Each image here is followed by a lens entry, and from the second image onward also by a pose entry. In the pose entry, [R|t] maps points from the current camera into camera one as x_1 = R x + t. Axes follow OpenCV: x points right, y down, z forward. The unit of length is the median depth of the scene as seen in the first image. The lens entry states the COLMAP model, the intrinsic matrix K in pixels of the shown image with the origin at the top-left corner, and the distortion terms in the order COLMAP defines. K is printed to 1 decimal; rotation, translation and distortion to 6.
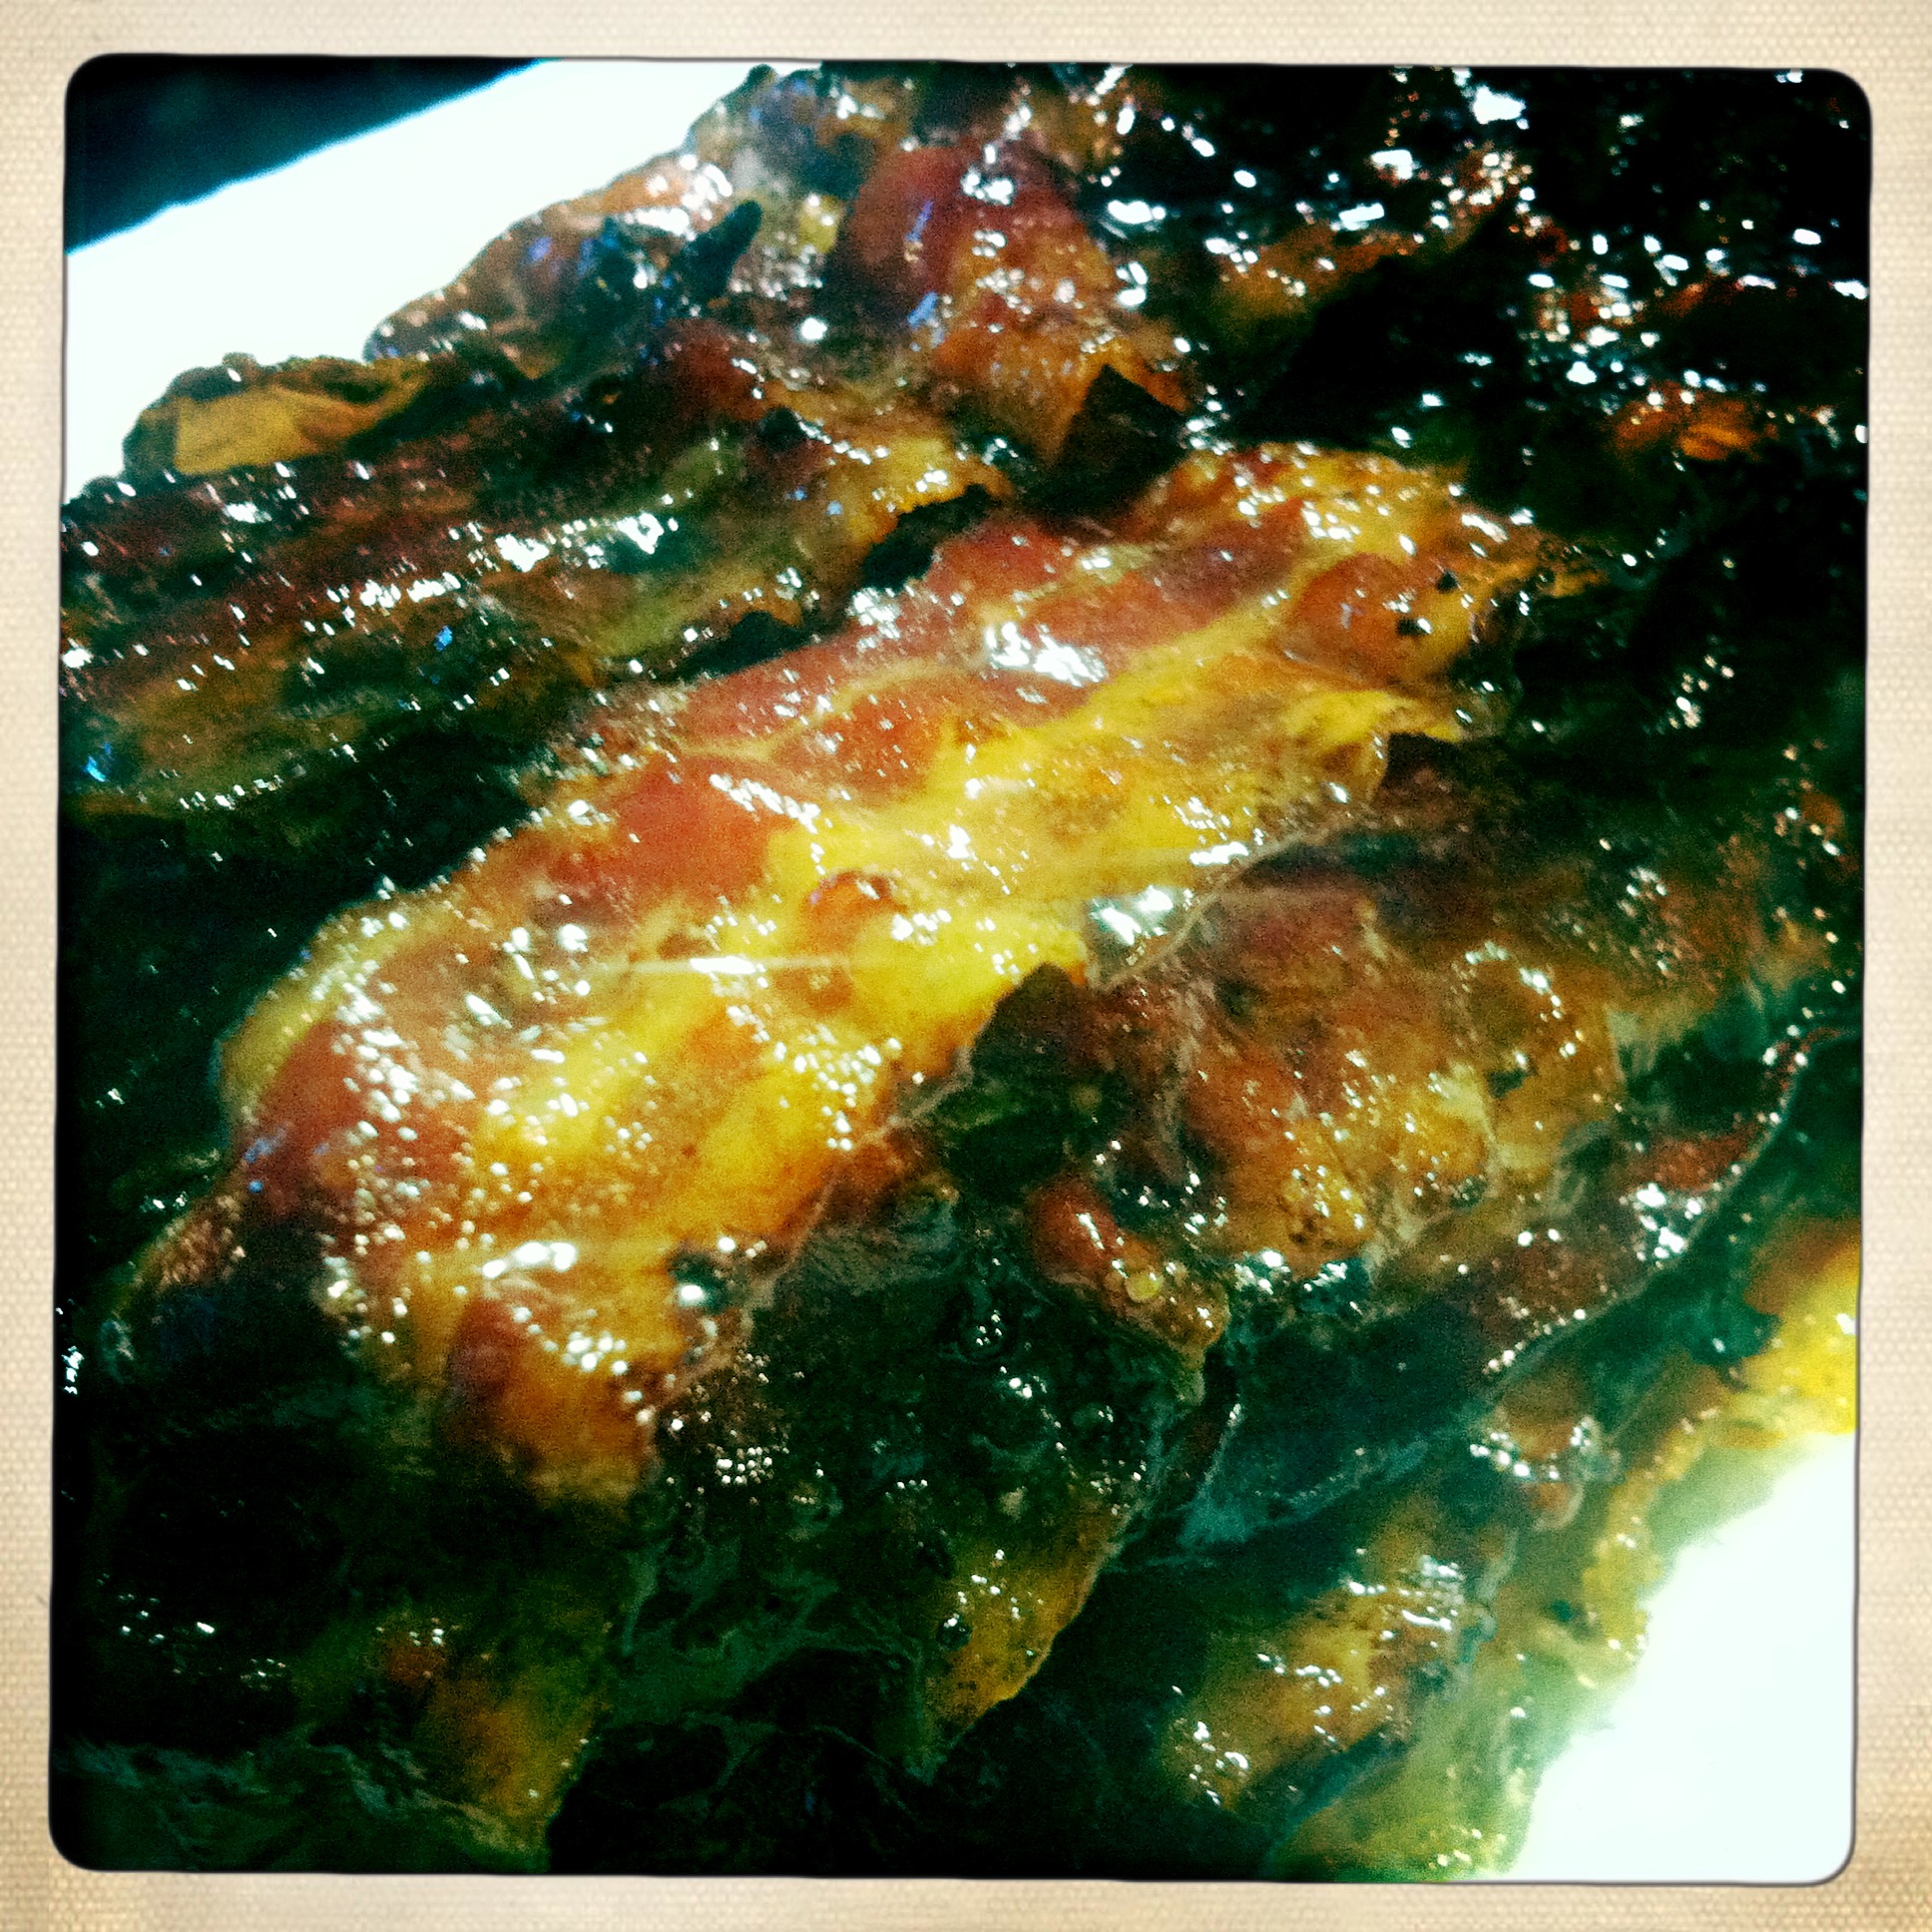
lens RADIAL K [[2495.8, 0, 966.0], [0, 2495.8, 966.0], [0, 0, 1]] dist [0.158505, -0.578522]
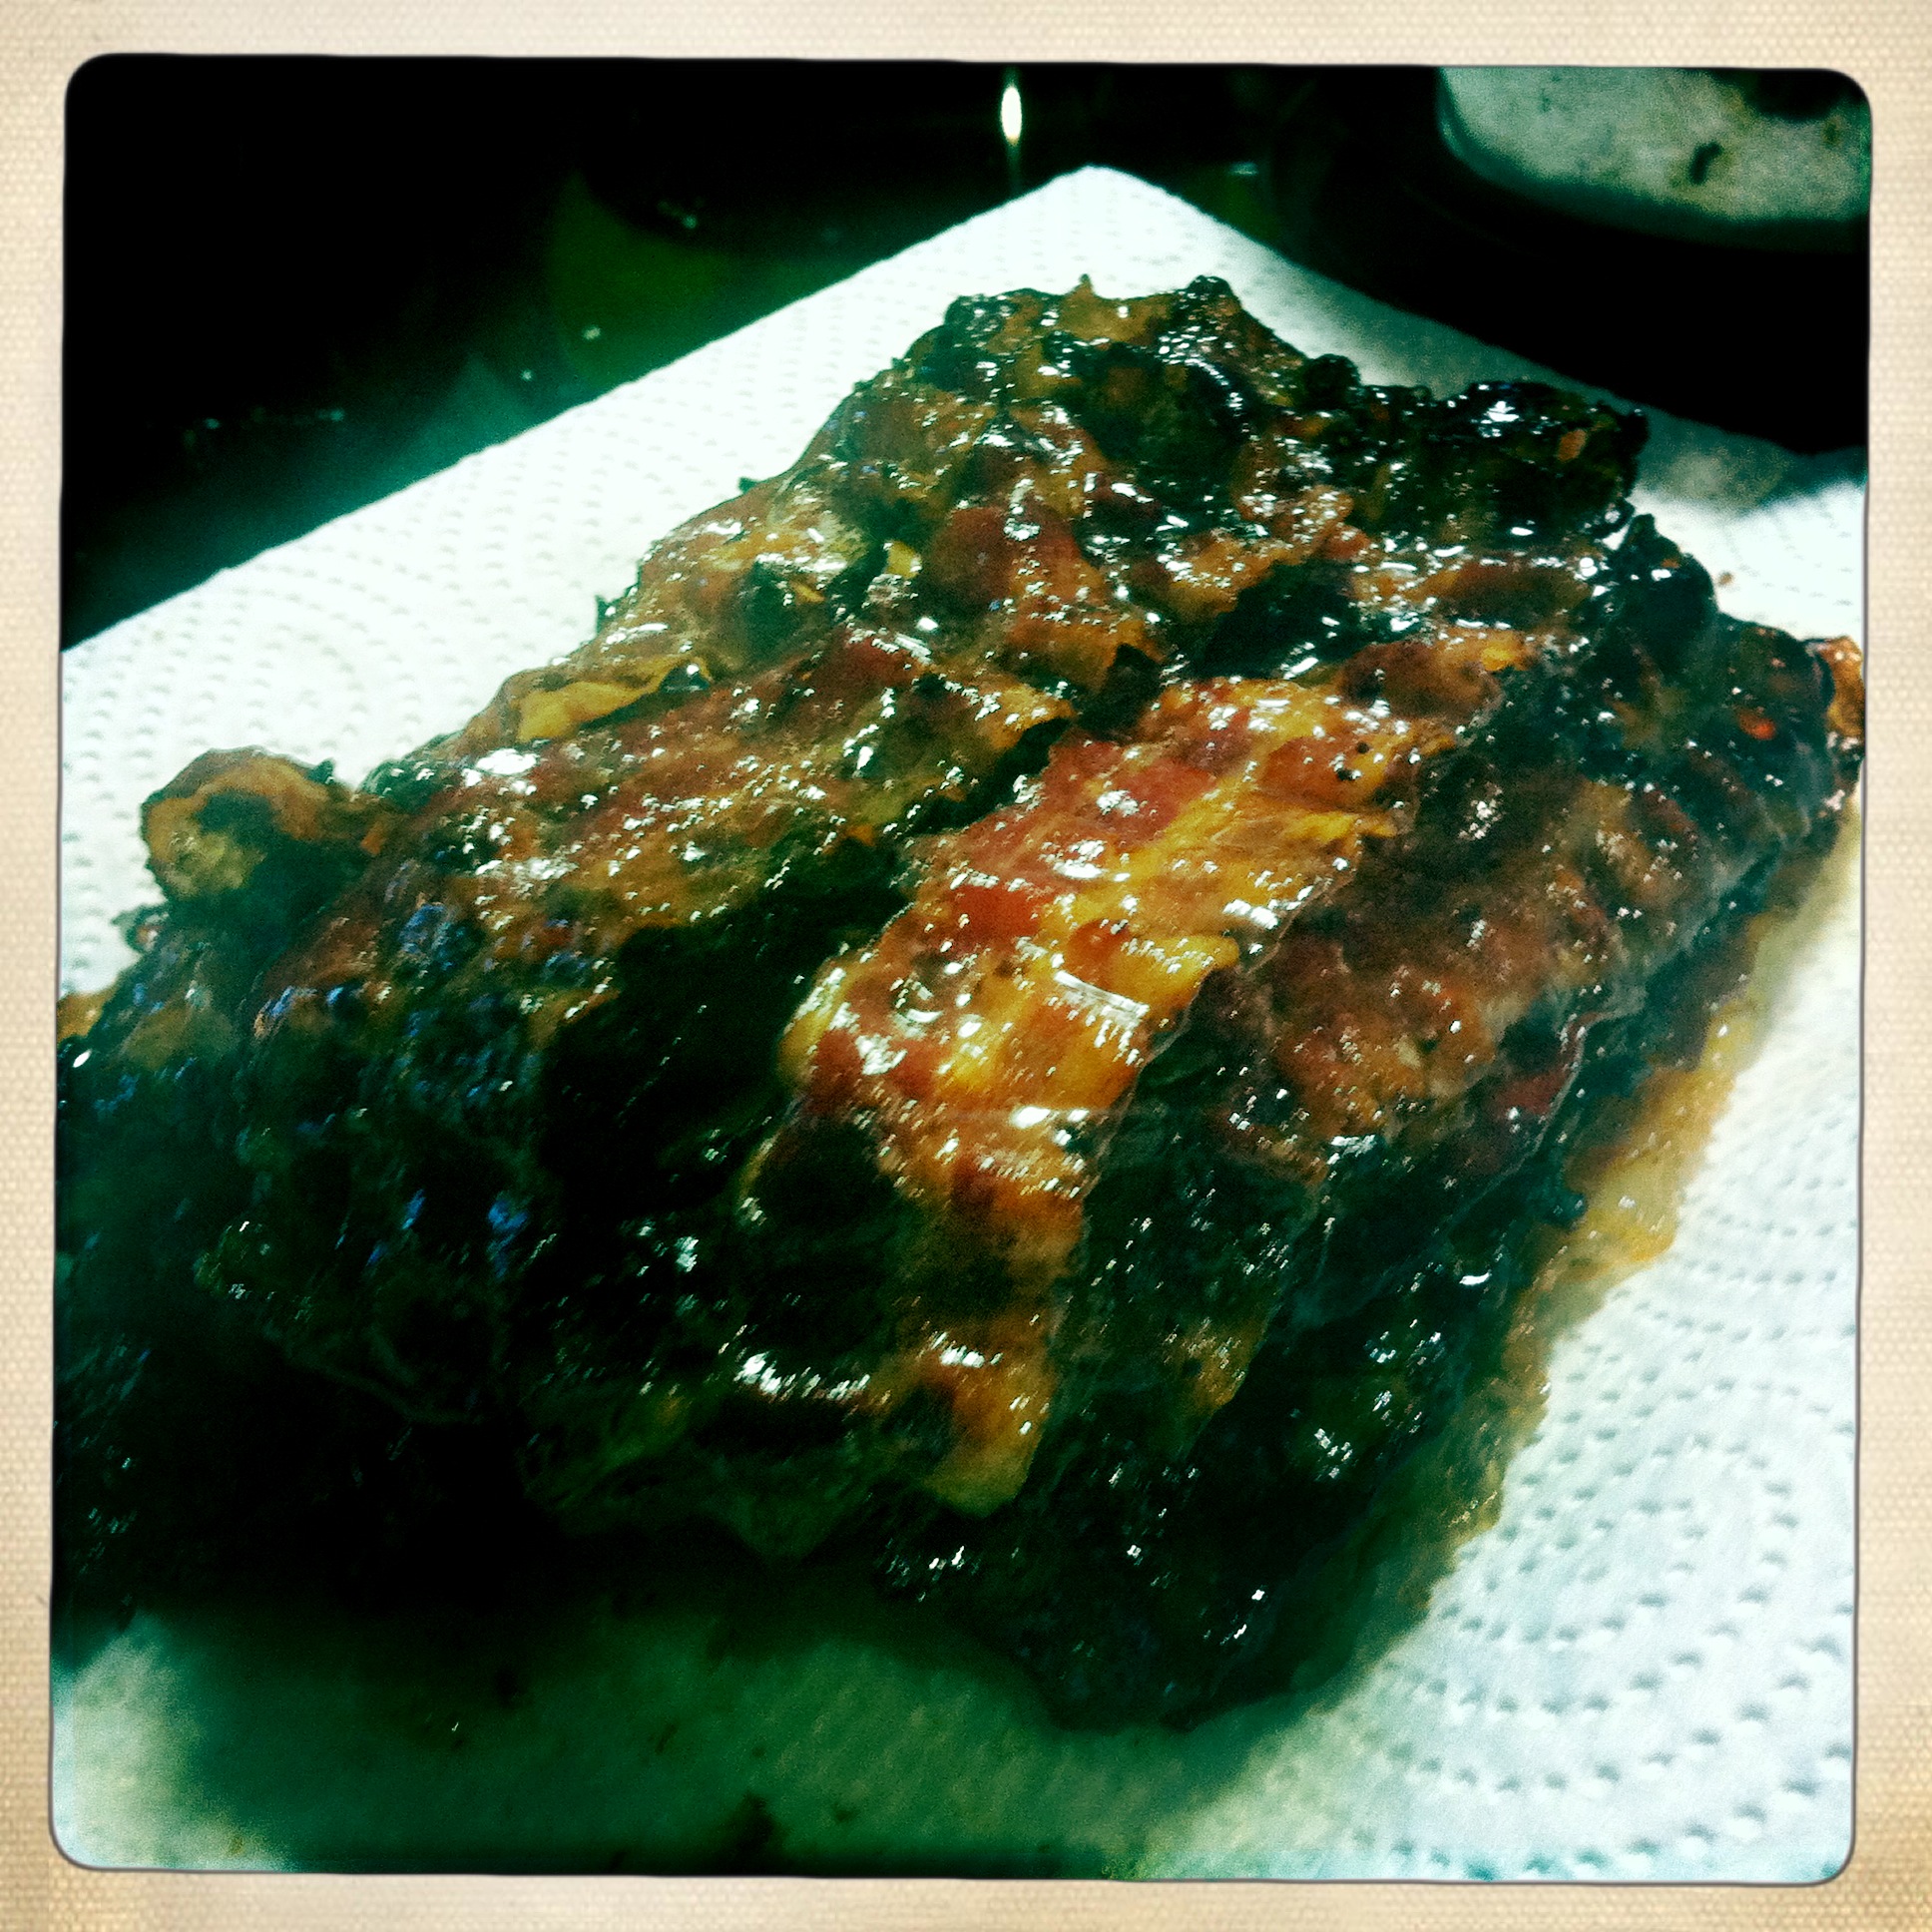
lens RADIAL K [[2491.7, 0, 991.3], [0, 2491.7, 974.0], [0, 0, 1]] dist [0.115693, 0.014098]
pose [[0.980116, -0.080385, 0.181411, -0.339919], [0.100070, 0.989729, -0.102091, 0.131525], [-0.171341, 0.118215, 0.978094, -0.525948]]
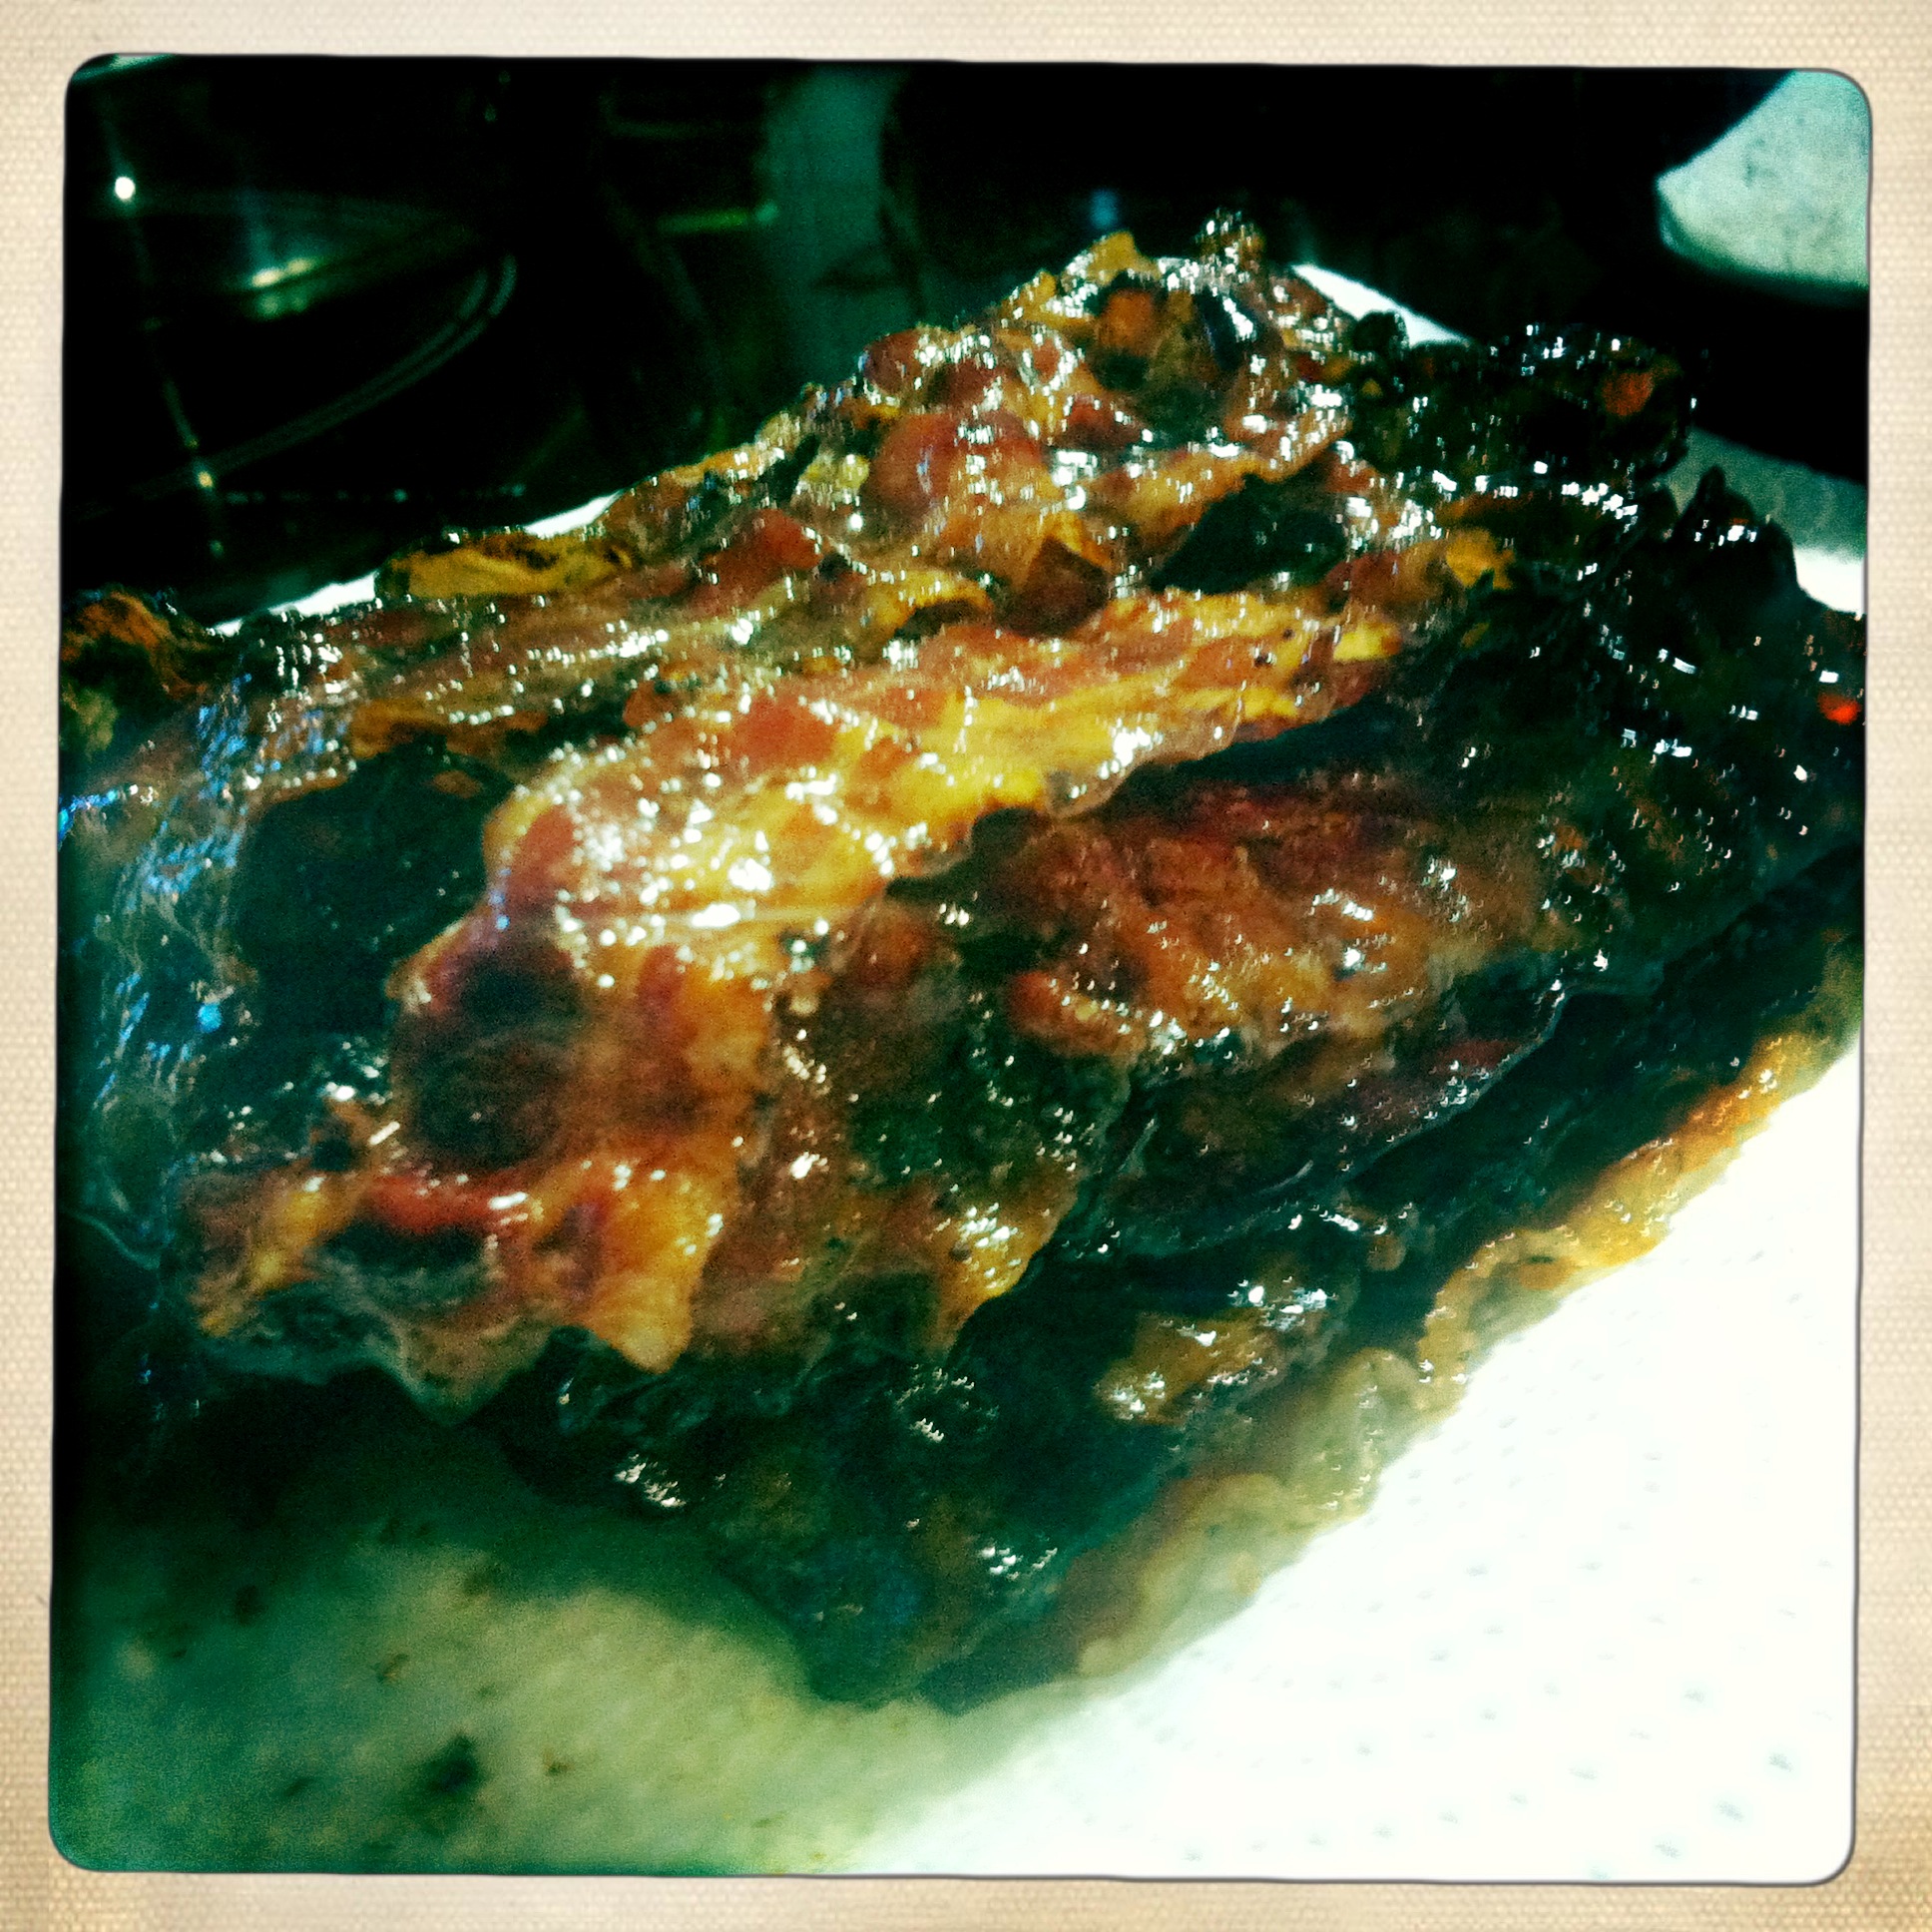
lens RADIAL K [[2495.8, 0, 966.0], [0, 2495.8, 966.0], [0, 0, 1]] dist [0.158505, -0.578522]
pose [[0.999933, -0.001536, 0.011431, -0.014162], [0.004223, 0.971025, -0.238940, 0.363005], [-0.010733, 0.238972, 0.970967, -0.359014]]
